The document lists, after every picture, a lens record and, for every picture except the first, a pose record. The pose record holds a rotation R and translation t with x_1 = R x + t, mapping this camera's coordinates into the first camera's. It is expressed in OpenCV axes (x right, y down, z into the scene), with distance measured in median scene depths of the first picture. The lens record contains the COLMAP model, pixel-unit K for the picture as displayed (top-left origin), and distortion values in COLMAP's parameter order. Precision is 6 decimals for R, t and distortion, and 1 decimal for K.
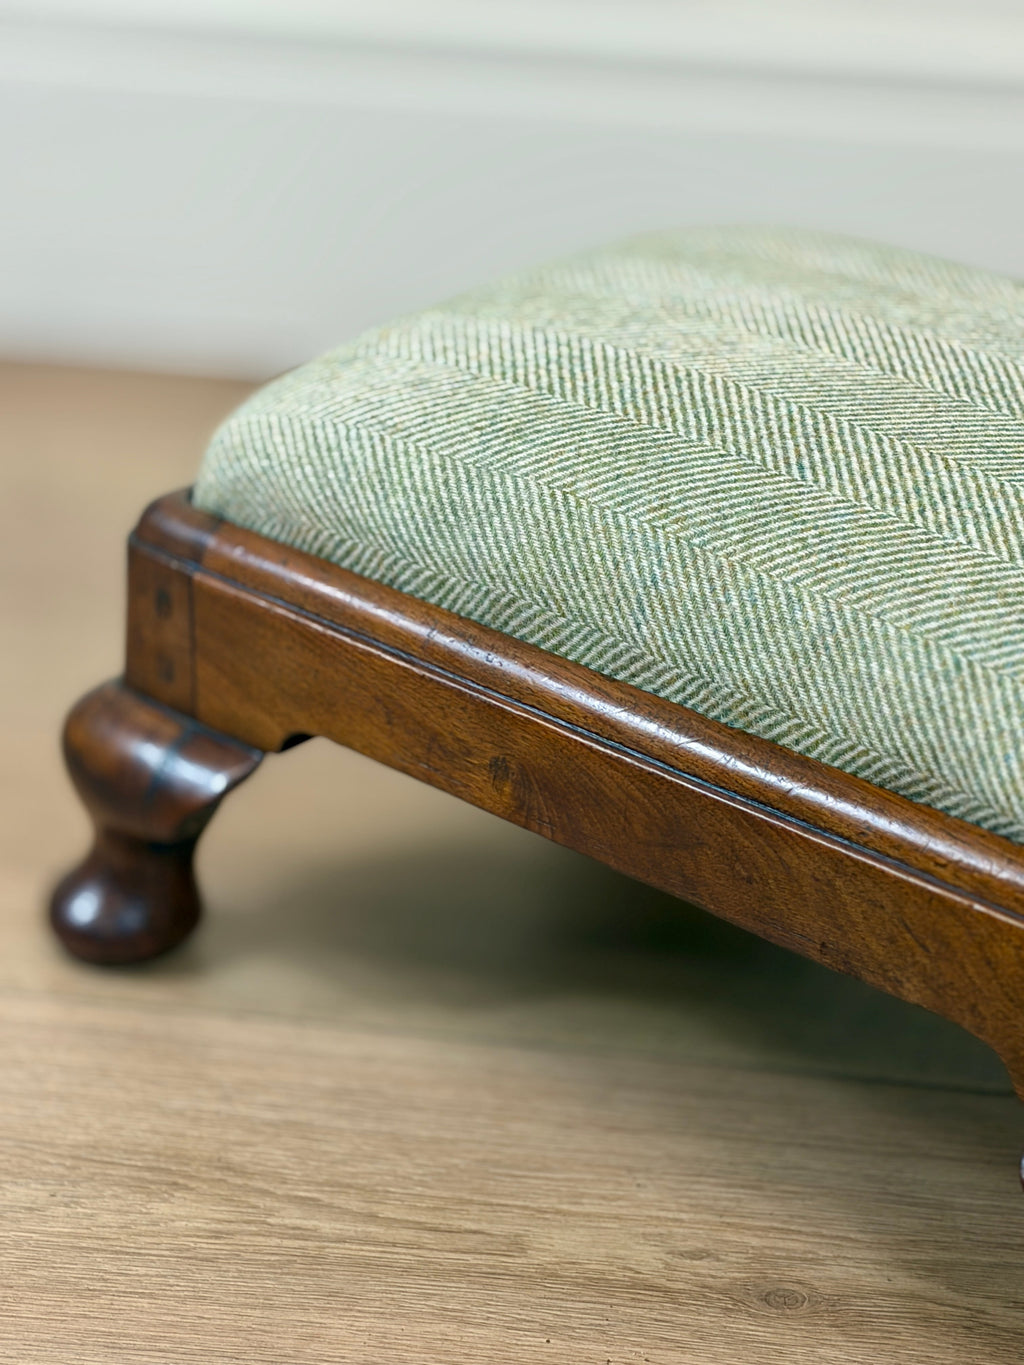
lens RADIAL K [[3308.1, 0, 499.5], [0, 3308.1, 686.0], [0, 0, 1]] dist [0.304111, -1.725049]
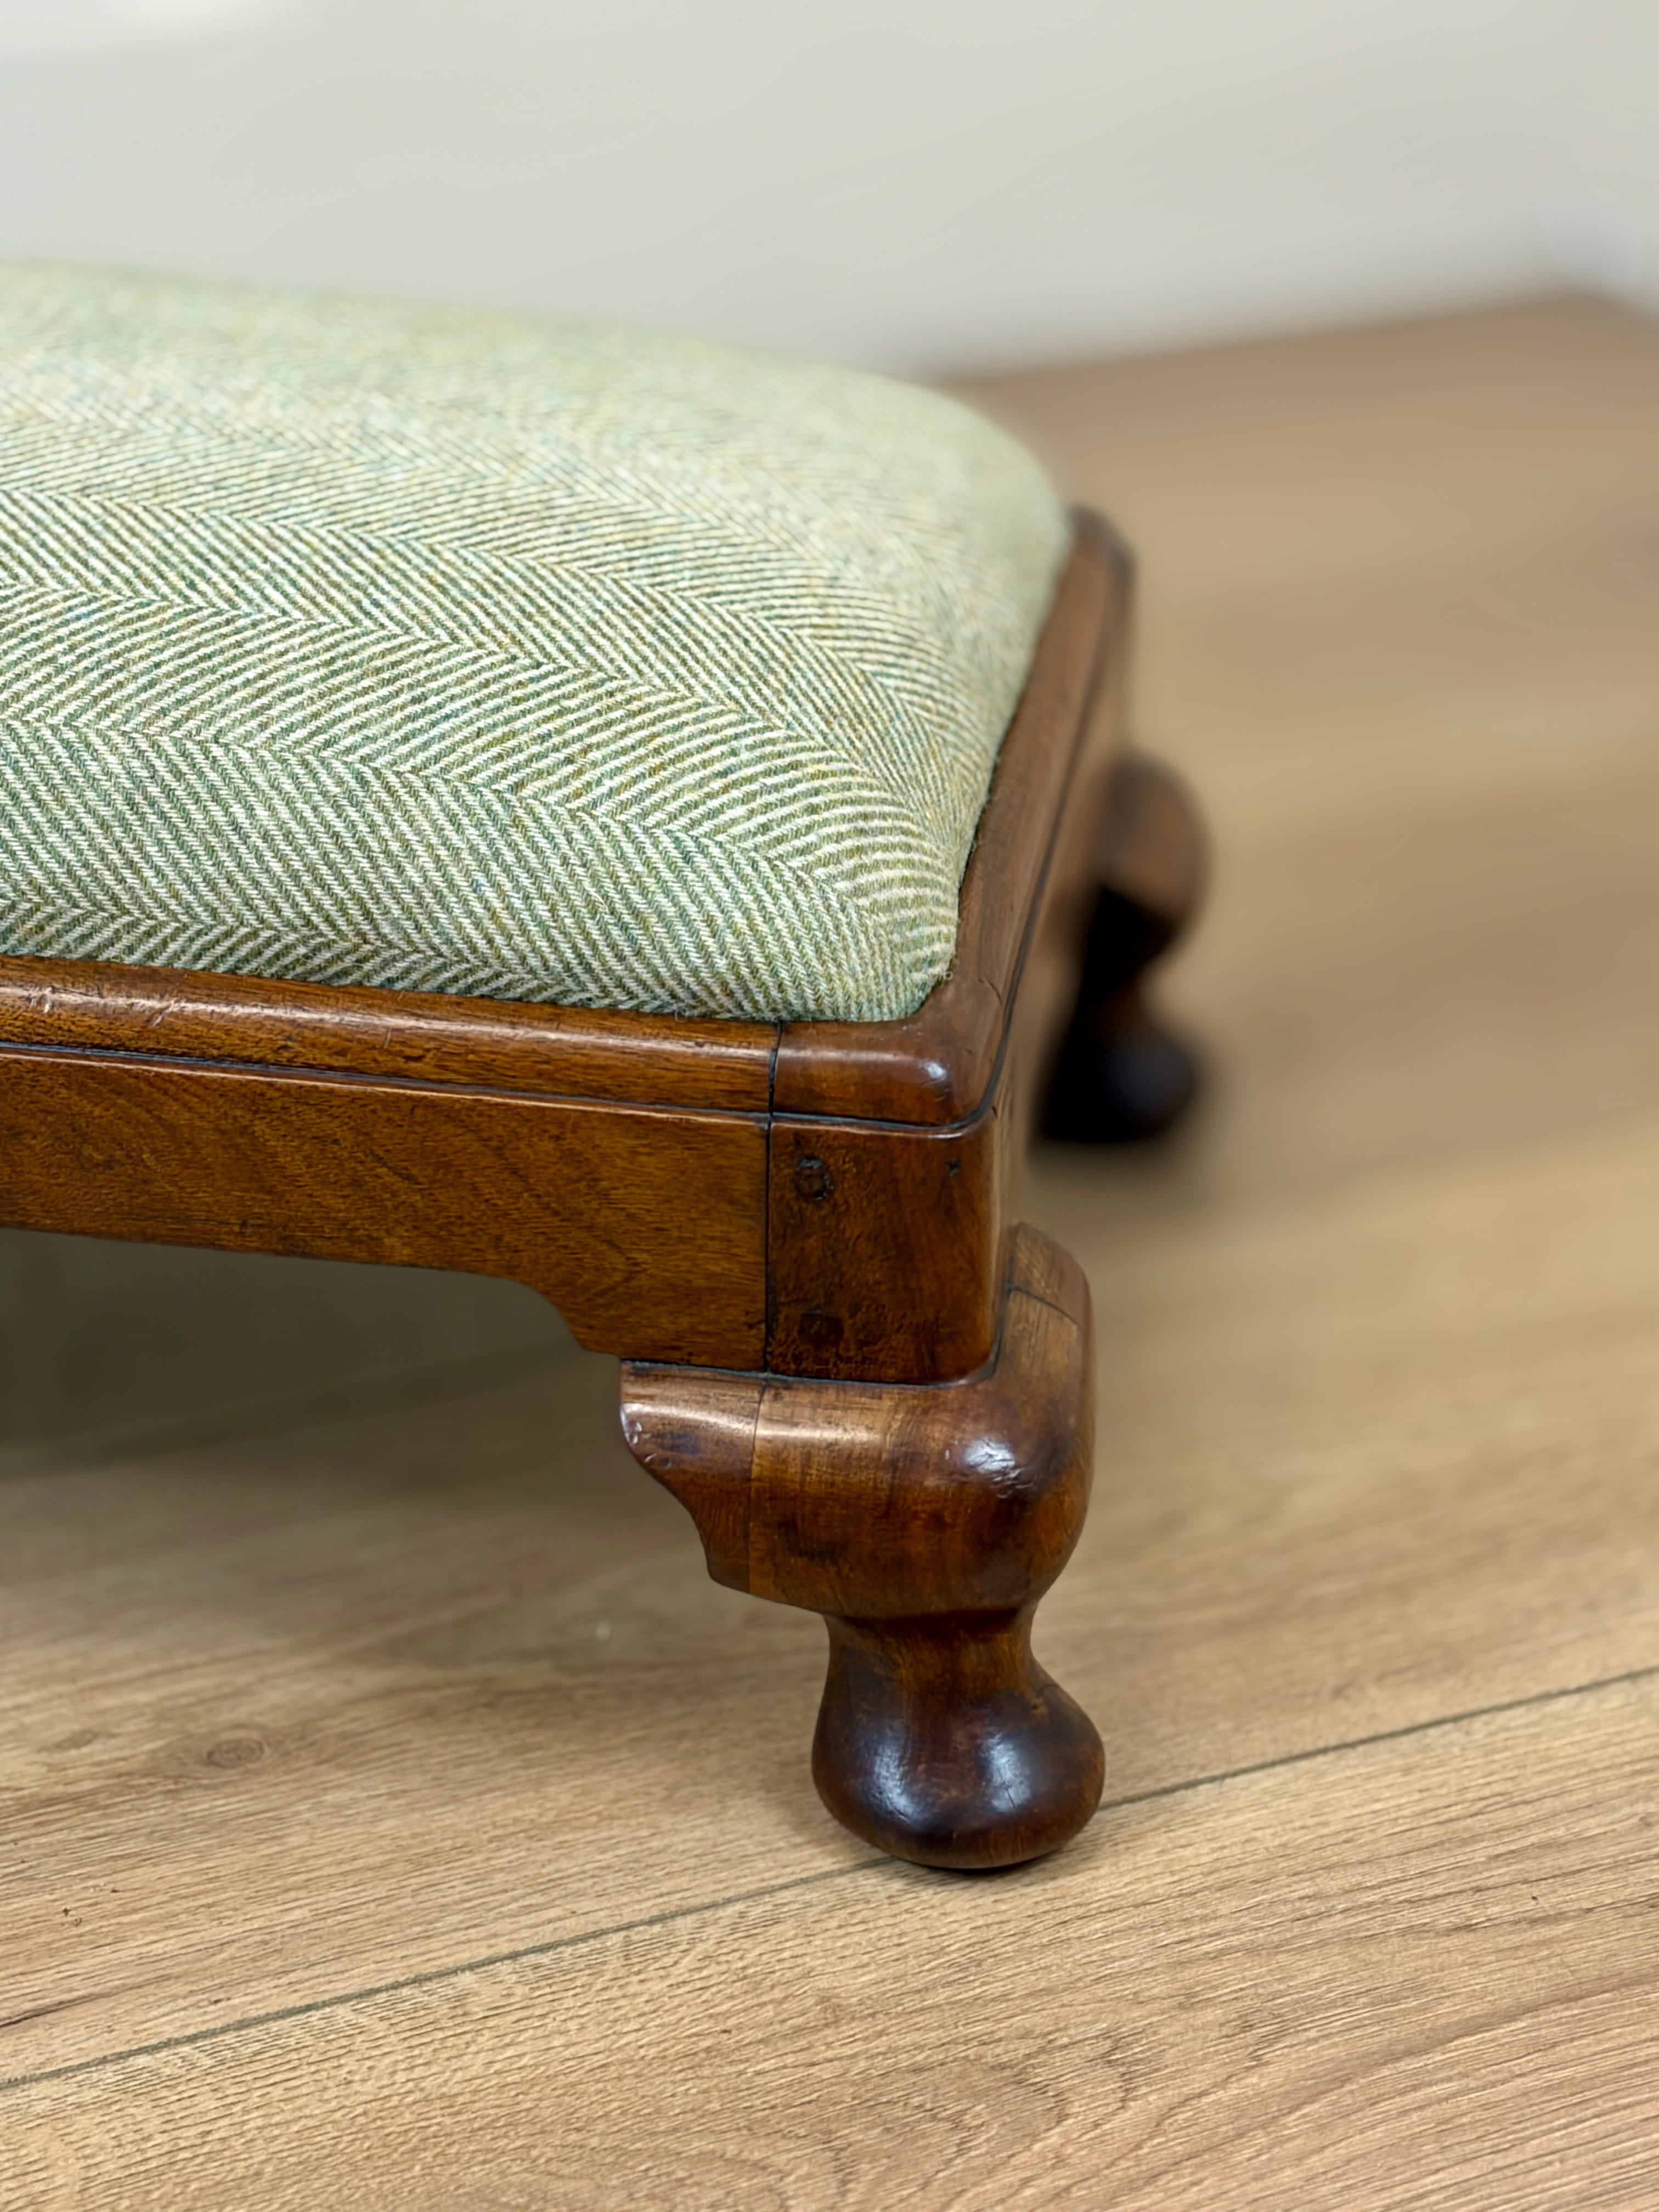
lens RADIAL K [[5360.7, 0, 809.2], [0, 5360.7, 1111.7], [0, 0, 1]] dist [0.304111, -1.725049]
pose [[0.842136, -0.254716, 0.475317, -0.317162], [0.240145, 0.966332, 0.092371, -0.019103], [-0.482843, 0.036356, 0.874952, -0.037390]]
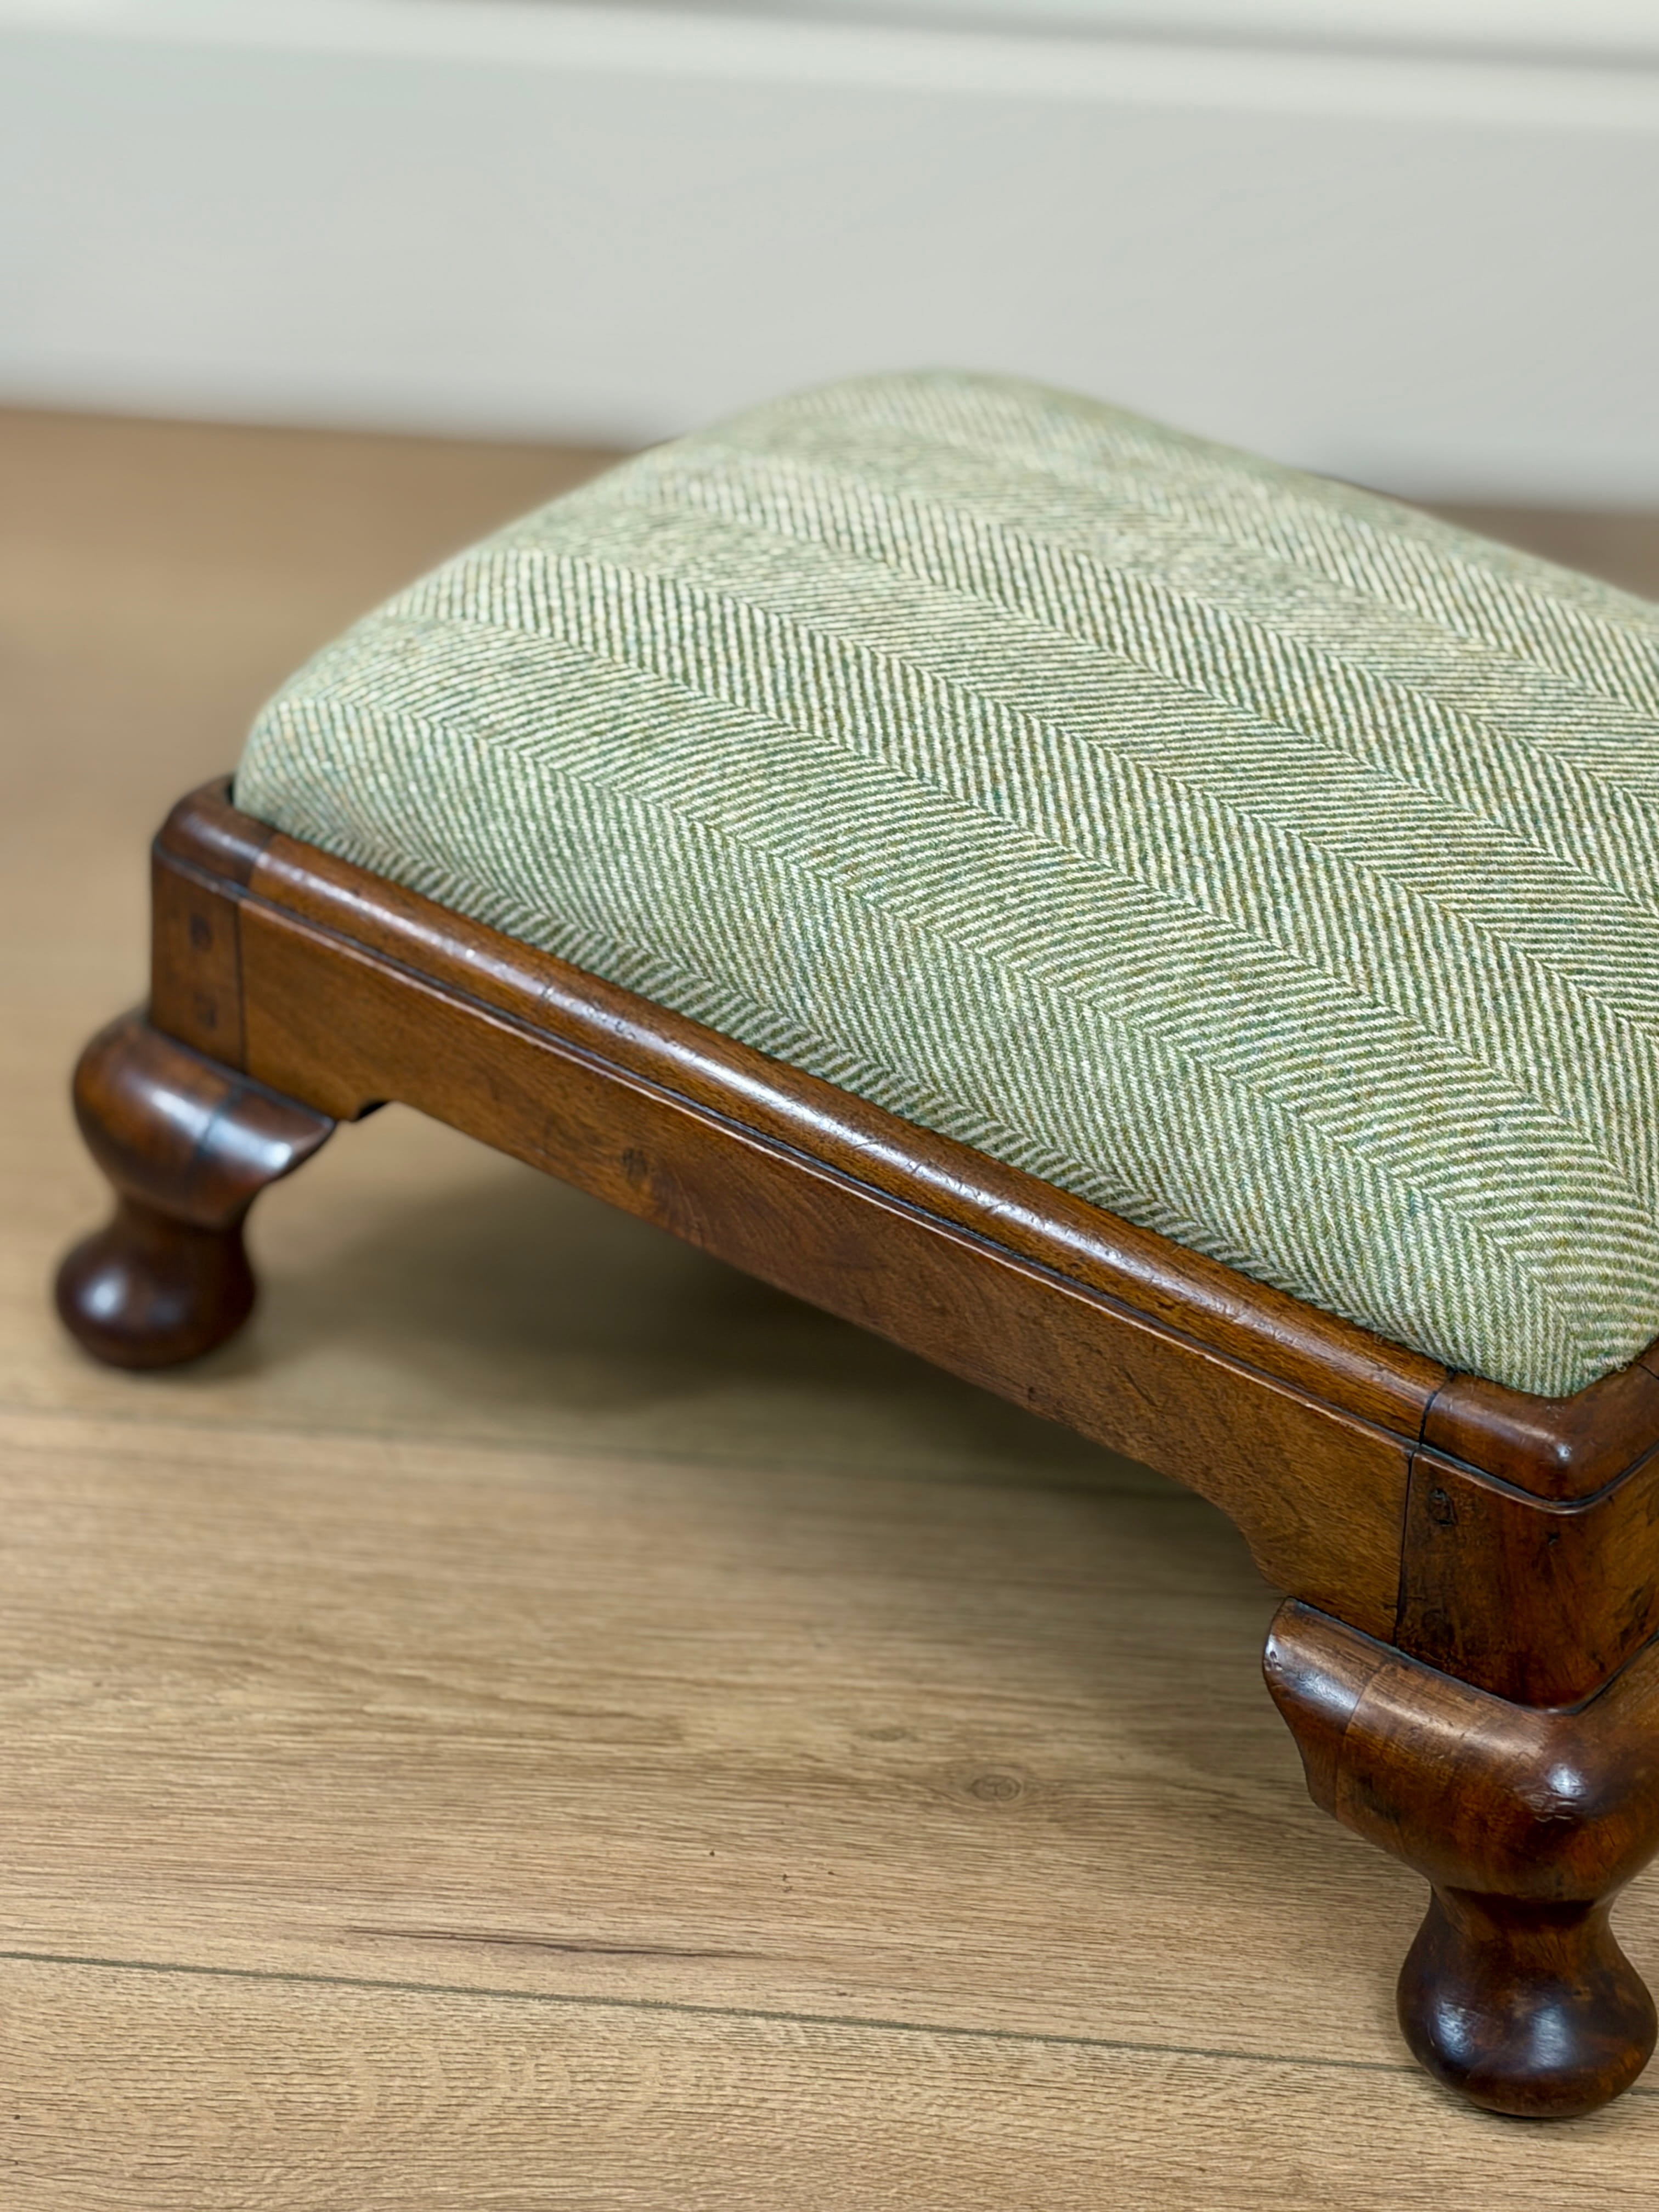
lens RADIAL K [[5360.7, 0, 809.2], [0, 5360.7, 1111.7], [0, 0, 1]] dist [0.304111, -1.725049]
pose [[0.998935, -0.026988, 0.037429, -0.006450], [0.022272, 0.992387, 0.121130, -0.149388], [-0.040413, -0.120168, 0.991931, -0.311838]]
